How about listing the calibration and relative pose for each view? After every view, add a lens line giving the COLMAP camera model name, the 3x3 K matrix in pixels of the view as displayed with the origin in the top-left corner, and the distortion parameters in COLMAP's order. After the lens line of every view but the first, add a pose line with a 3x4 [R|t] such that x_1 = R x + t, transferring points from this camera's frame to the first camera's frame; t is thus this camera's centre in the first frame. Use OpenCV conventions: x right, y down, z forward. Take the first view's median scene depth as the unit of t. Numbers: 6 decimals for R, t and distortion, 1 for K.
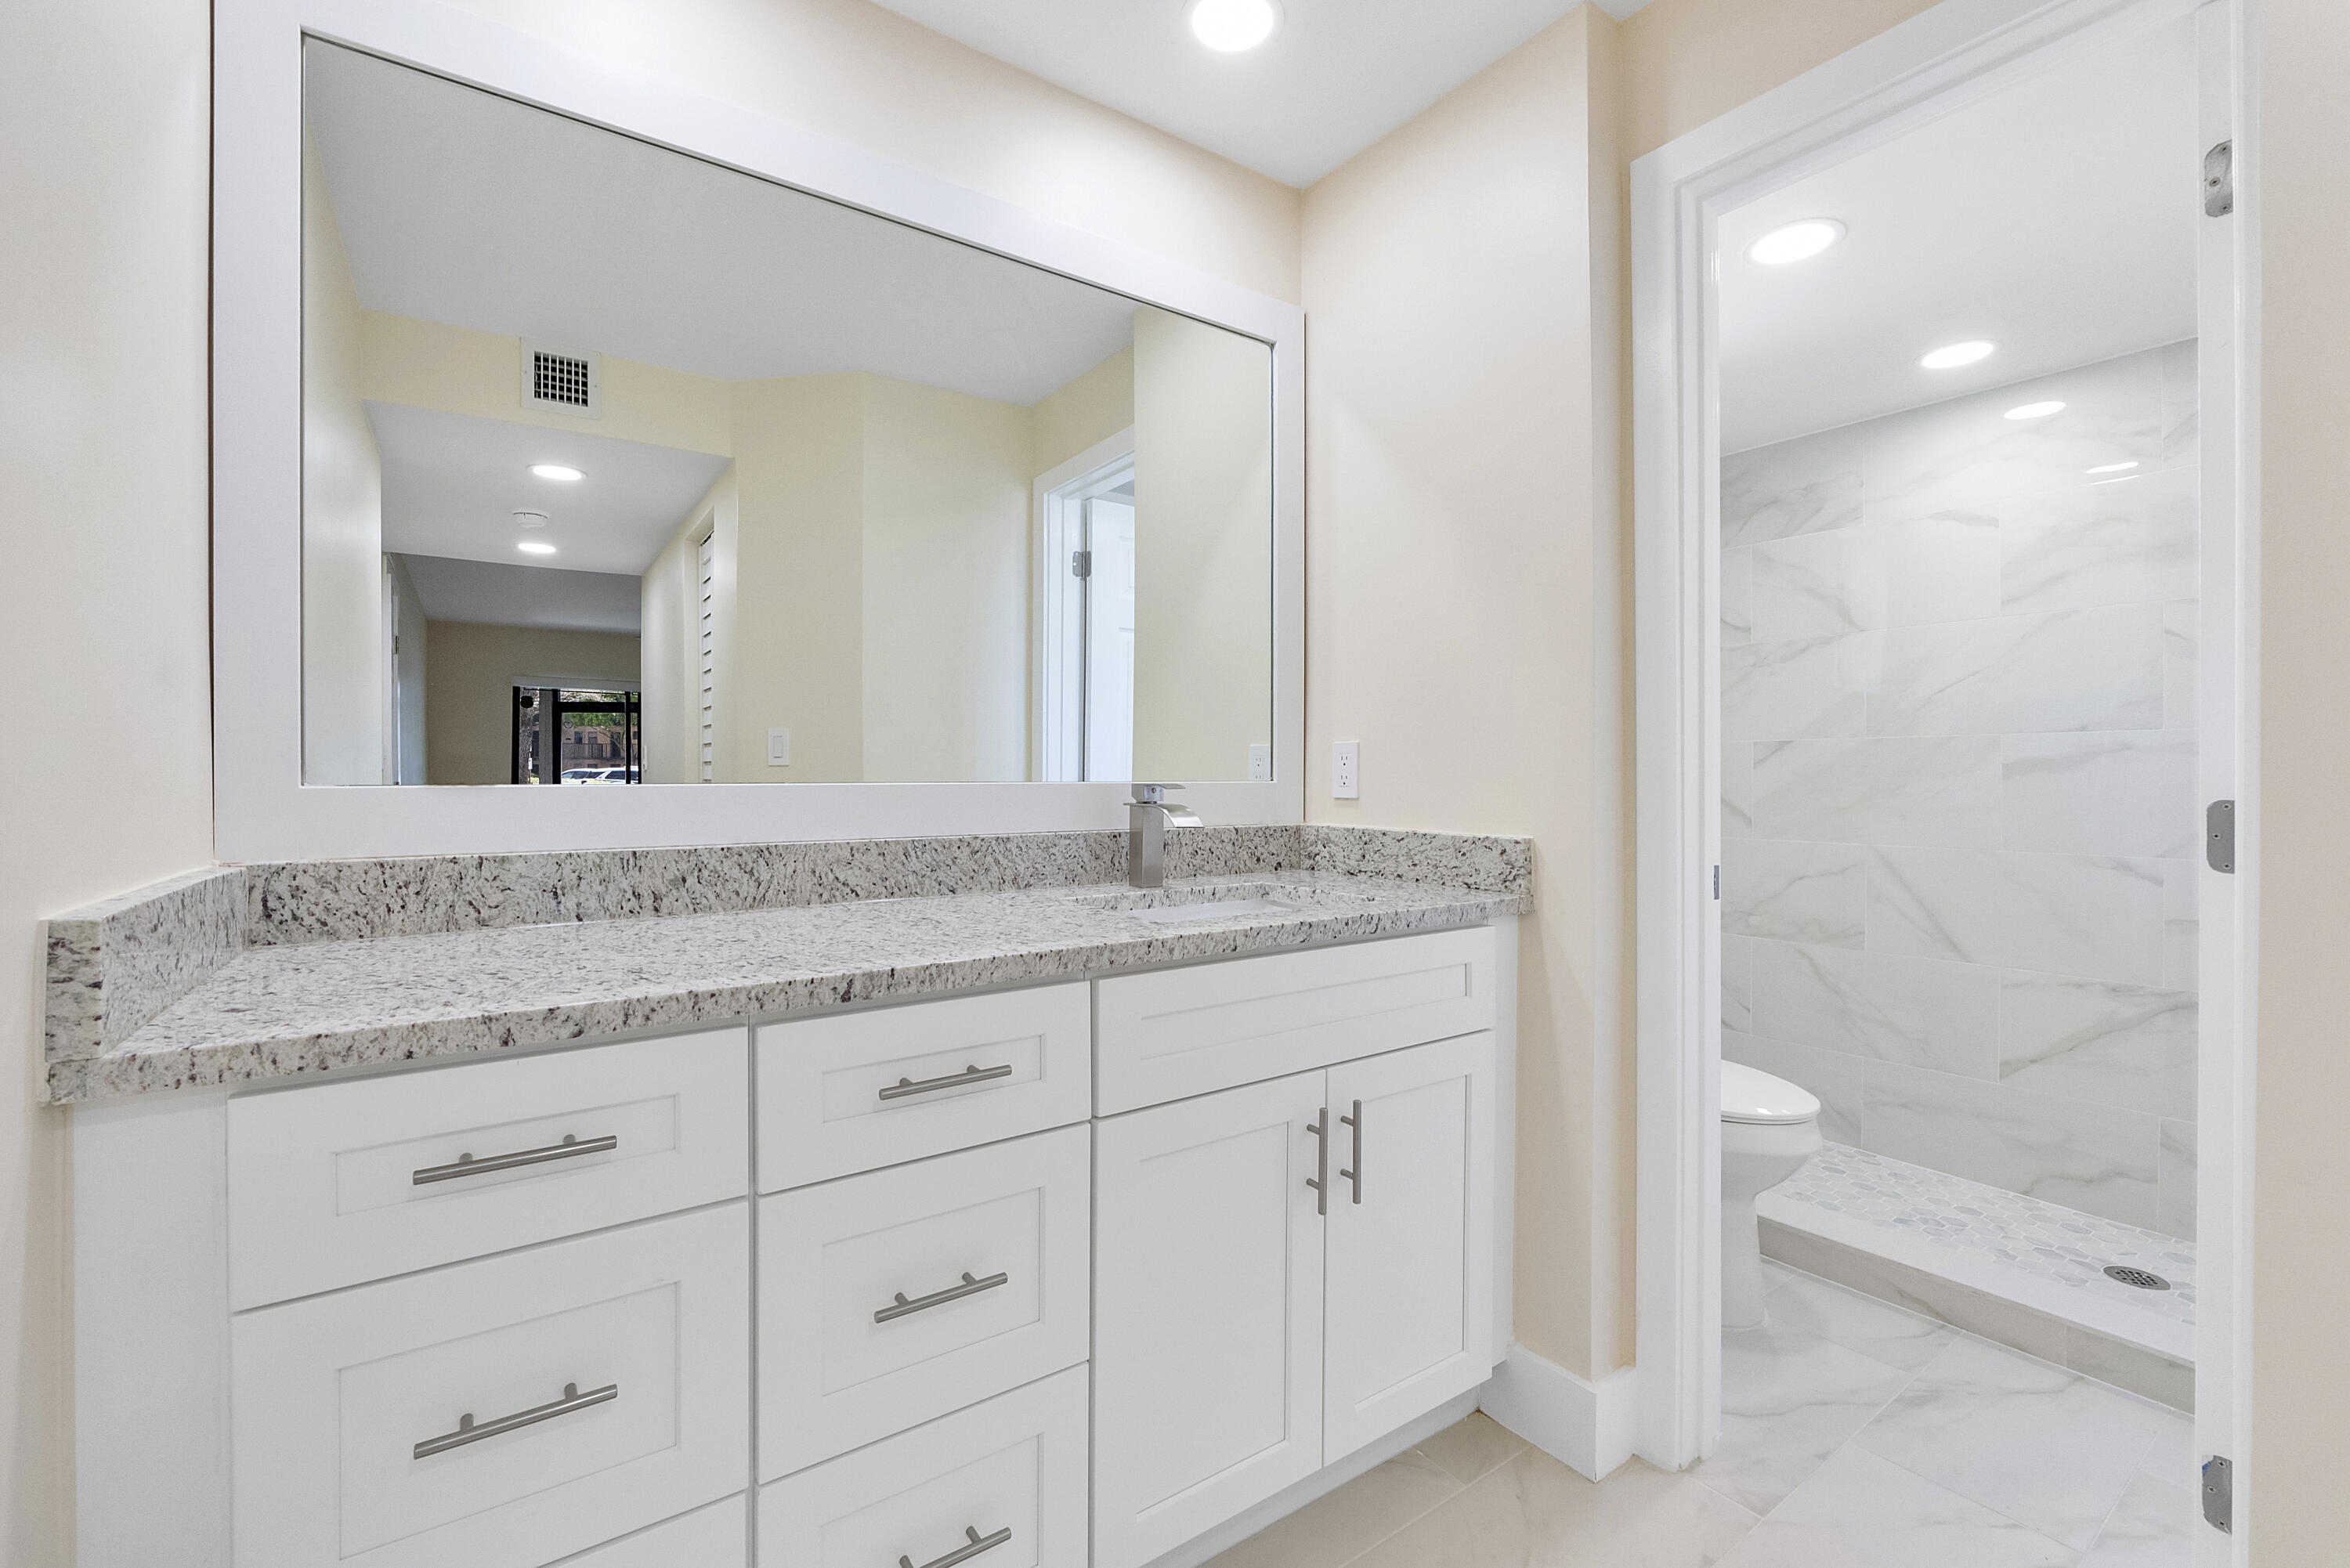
lens RADIAL K [[999.1, 0, 1181.4], [0, 999.1, 785.7], [0, 0, 1]] dist [-0.004712, -0.000673]
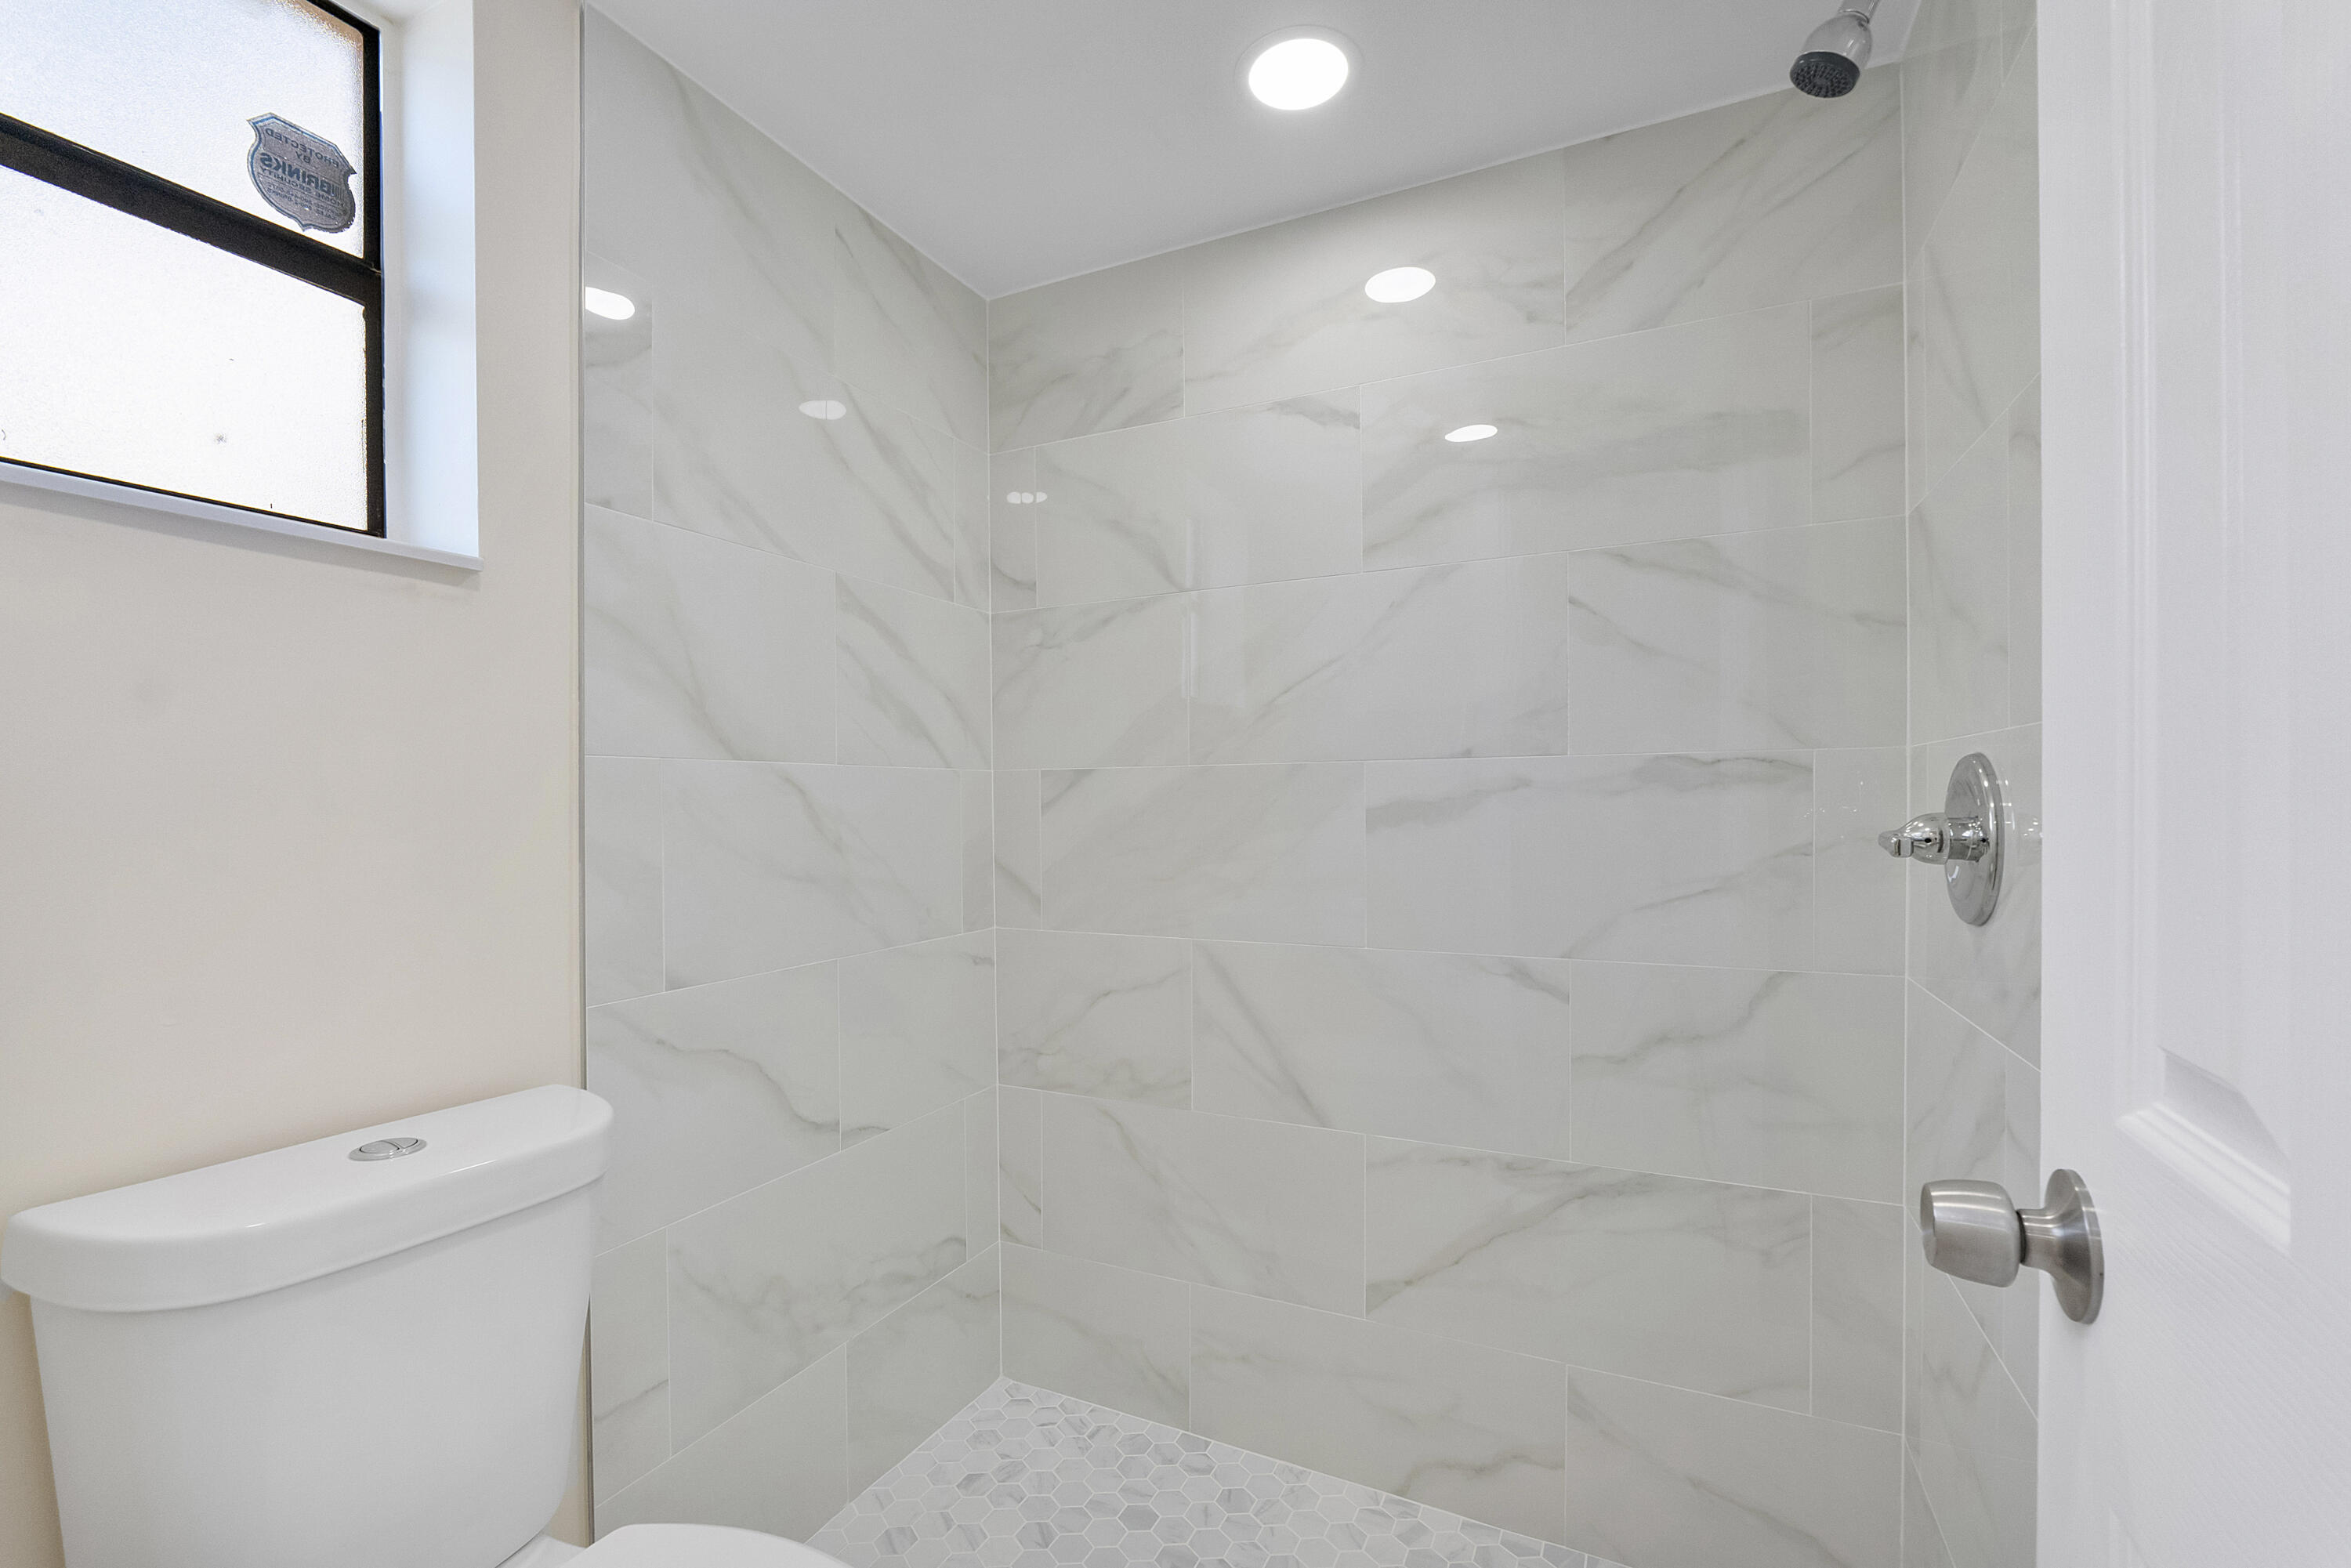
lens RADIAL K [[999.6, 0, 1168.9], [0, 999.6, 789.0], [0, 0, 1]] dist [-0.004712, -0.000673]
pose [[0.870636, 0.023588, 0.491362, 0.391706], [-0.000455, 0.998888, -0.047146, -0.004517], [-0.491928, 0.040824, 0.869678, 0.493950]]
